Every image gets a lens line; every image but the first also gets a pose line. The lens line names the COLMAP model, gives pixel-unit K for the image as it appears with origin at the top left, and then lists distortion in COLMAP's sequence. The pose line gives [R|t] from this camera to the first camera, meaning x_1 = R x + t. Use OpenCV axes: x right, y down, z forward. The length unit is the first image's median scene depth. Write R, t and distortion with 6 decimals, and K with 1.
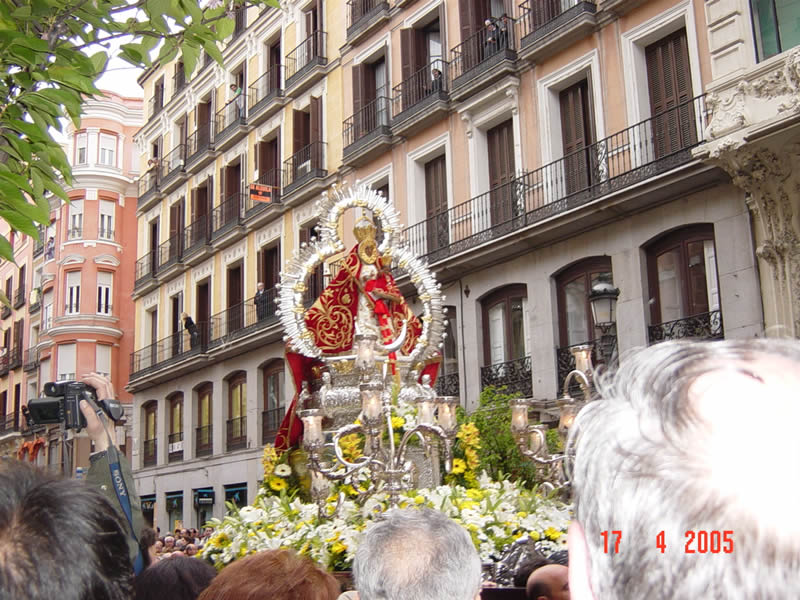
lens RADIAL K [[1168.4, 0, 388.2], [0, 1168.4, 300.9], [0, 0, 1]] dist [-0.029009, -0.008489]
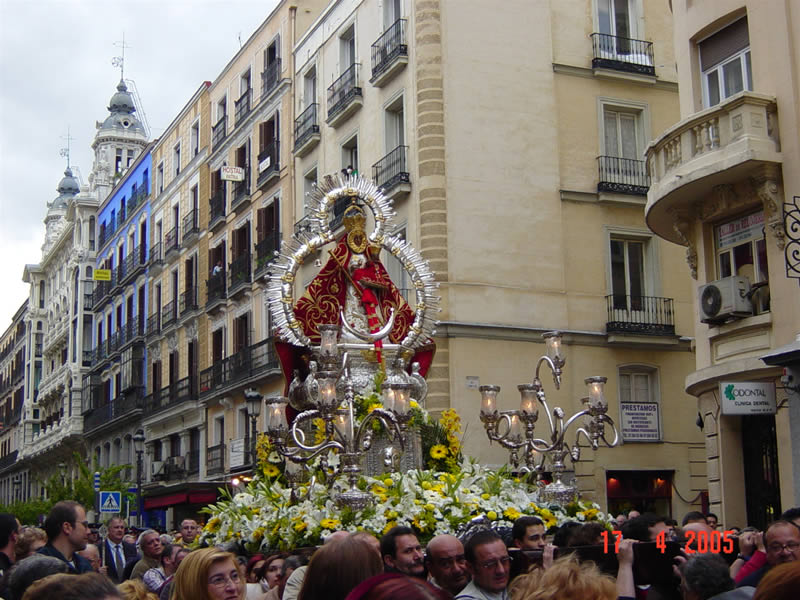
lens RADIAL K [[1372.7, 0, 400.0], [0, 1372.7, 300.0], [0, 0, 1]] dist [0.014325, 0.001295]
pose [[0.996621, -0.014540, -0.080837, 0.118825], [0.016142, 0.999685, 0.019201, -0.013788], [0.080533, -0.020441, 0.996542, -0.187501]]
